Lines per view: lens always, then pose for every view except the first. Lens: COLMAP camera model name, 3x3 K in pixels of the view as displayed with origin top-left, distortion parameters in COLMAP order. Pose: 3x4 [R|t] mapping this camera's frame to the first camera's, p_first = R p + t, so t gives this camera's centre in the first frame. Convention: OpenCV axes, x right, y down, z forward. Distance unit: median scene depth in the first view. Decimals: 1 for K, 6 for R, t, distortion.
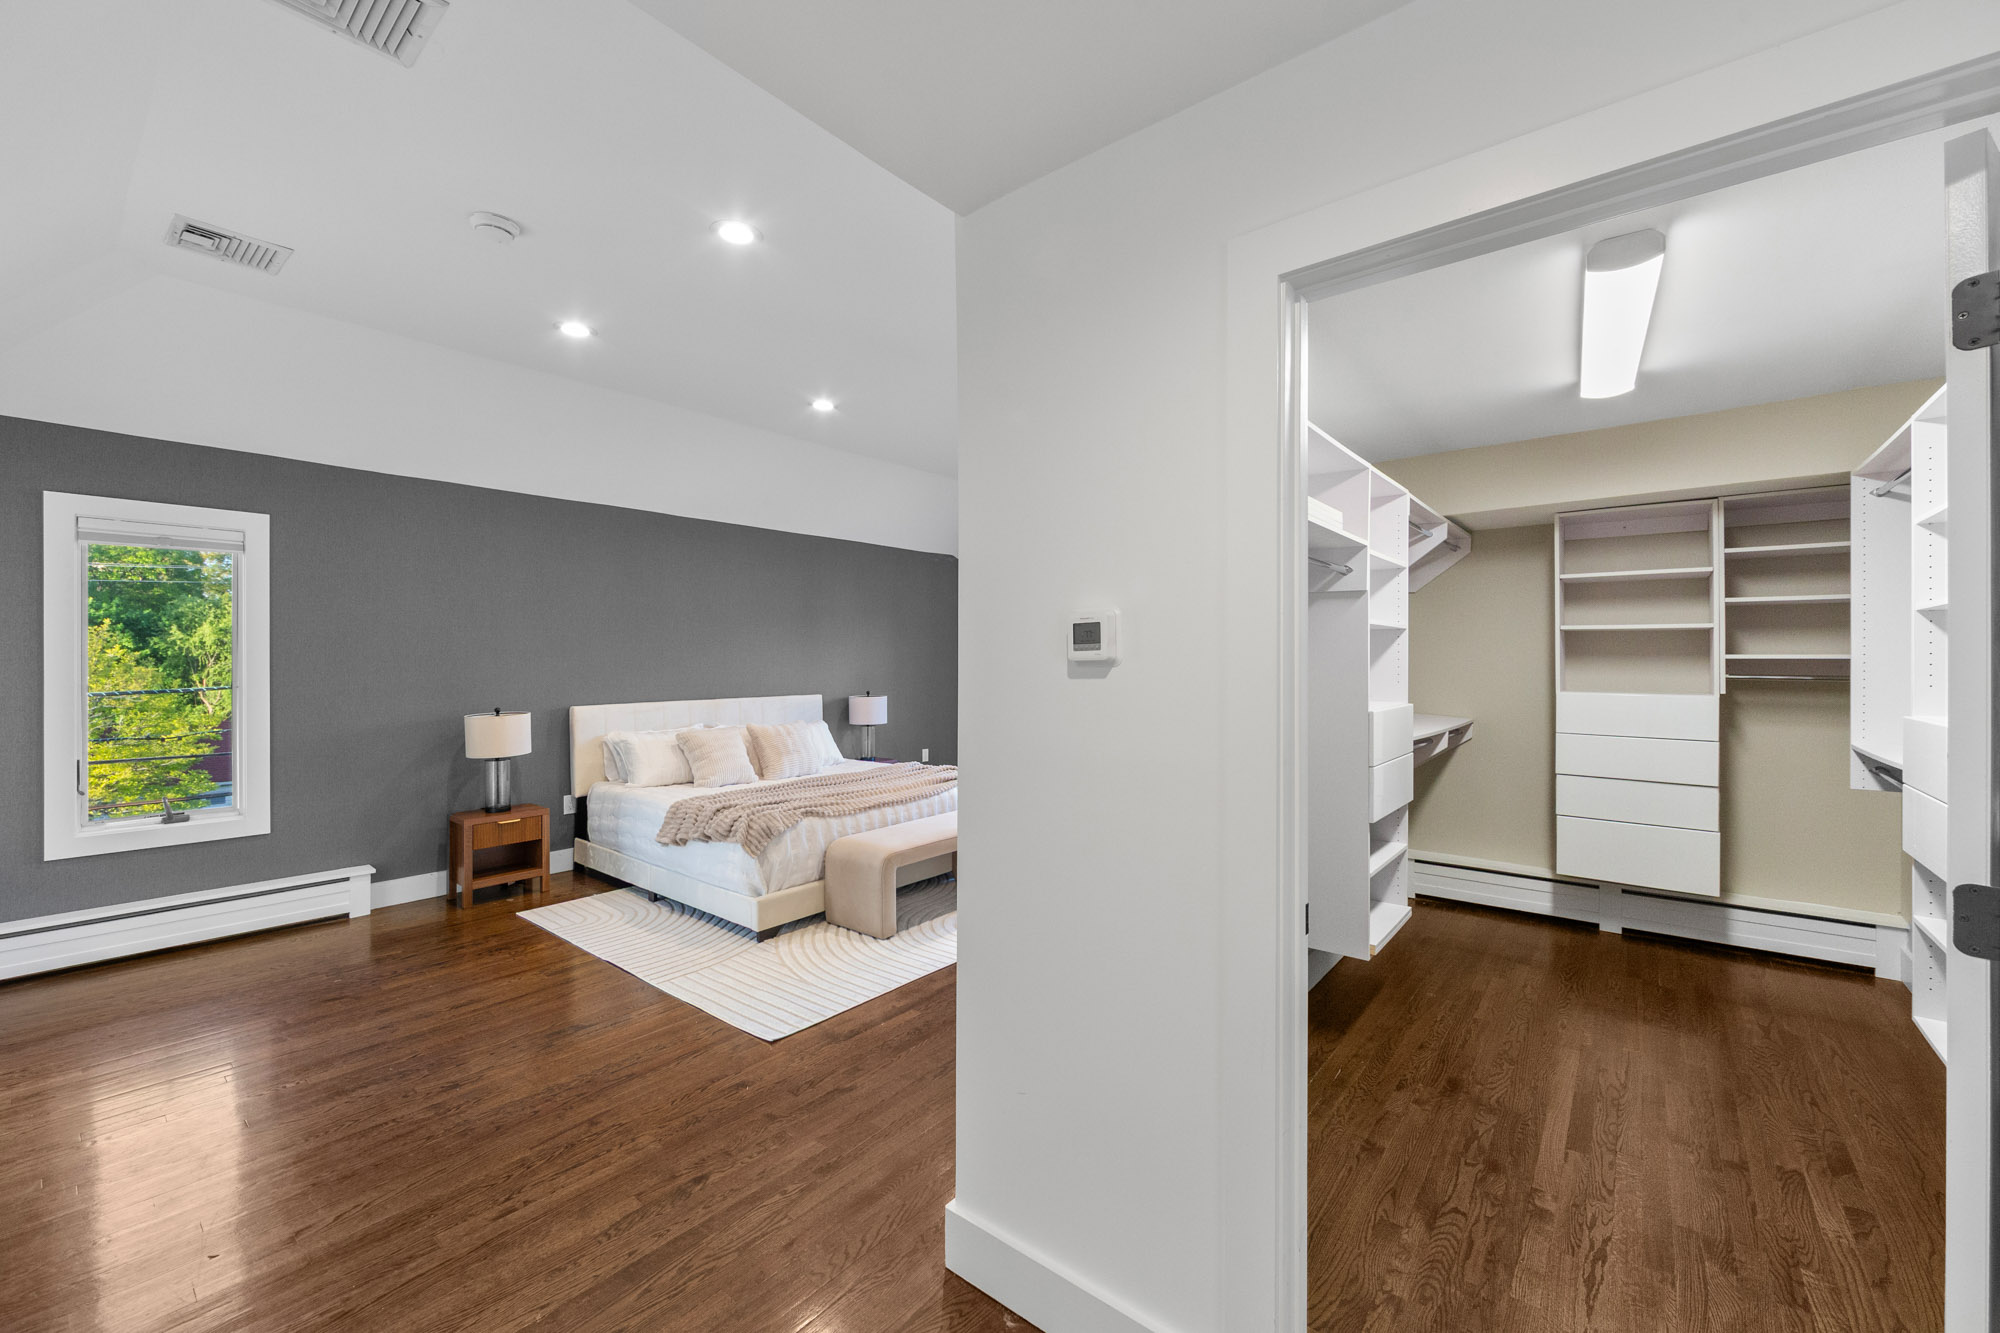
lens RADIAL K [[791.4, 0, 999.3], [0, 791.4, 662.0], [0, 0, 1]] dist [-0.001910, -0.000105]
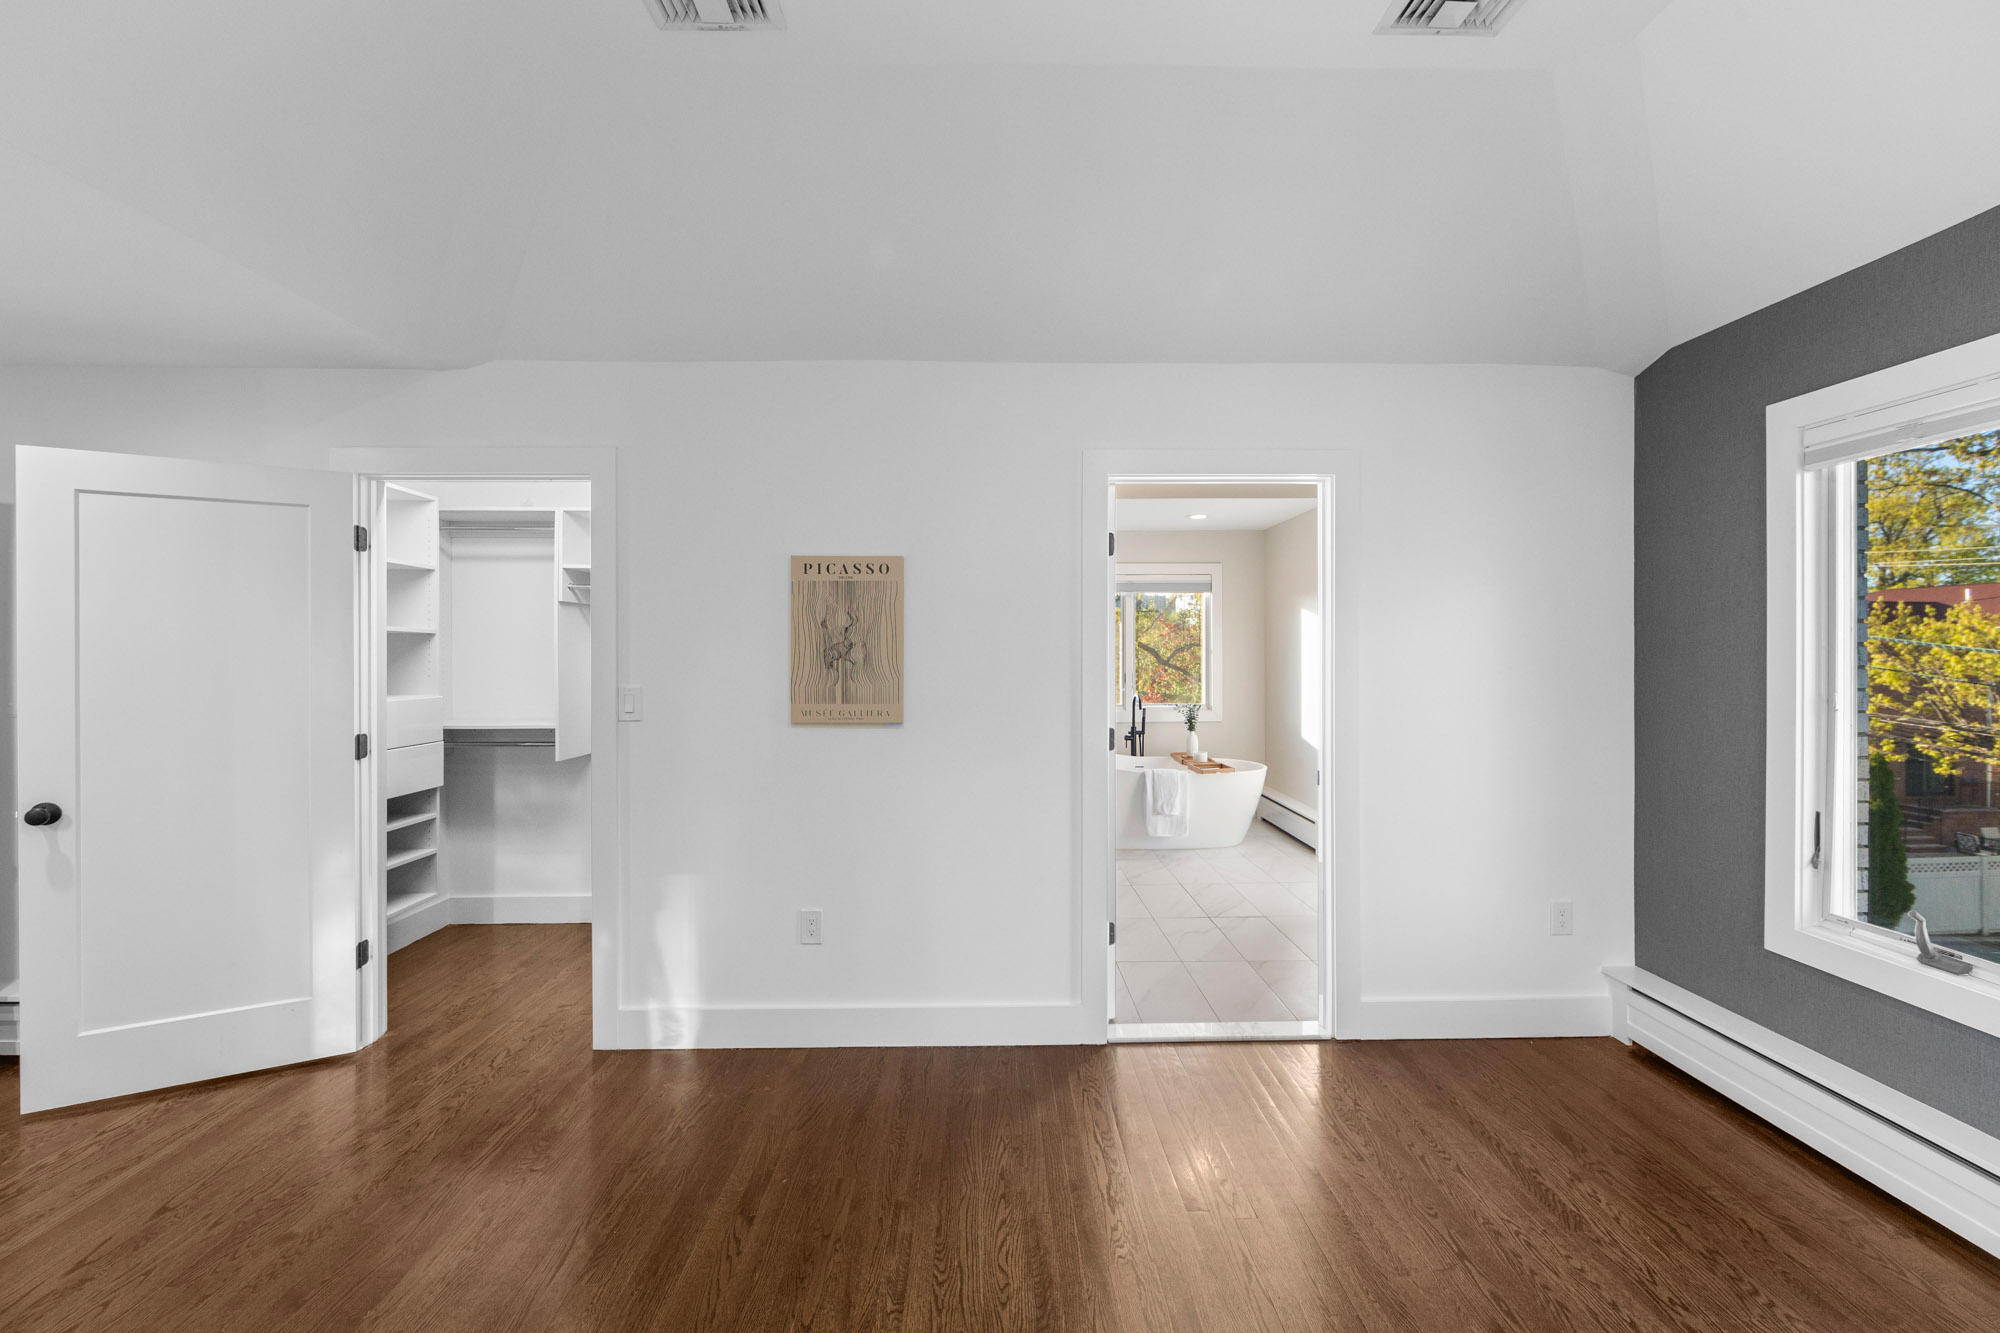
lens RADIAL K [[791.4, 0, 993.3], [0, 791.4, 659.9], [0, 0, 1]] dist [-0.001910, -0.000105]
pose [[-0.762003, 0.002928, -0.647567, -0.214728], [-0.003968, 0.999950, 0.009191, -0.001551], [0.647561, 0.009573, -0.761953, 0.893242]]
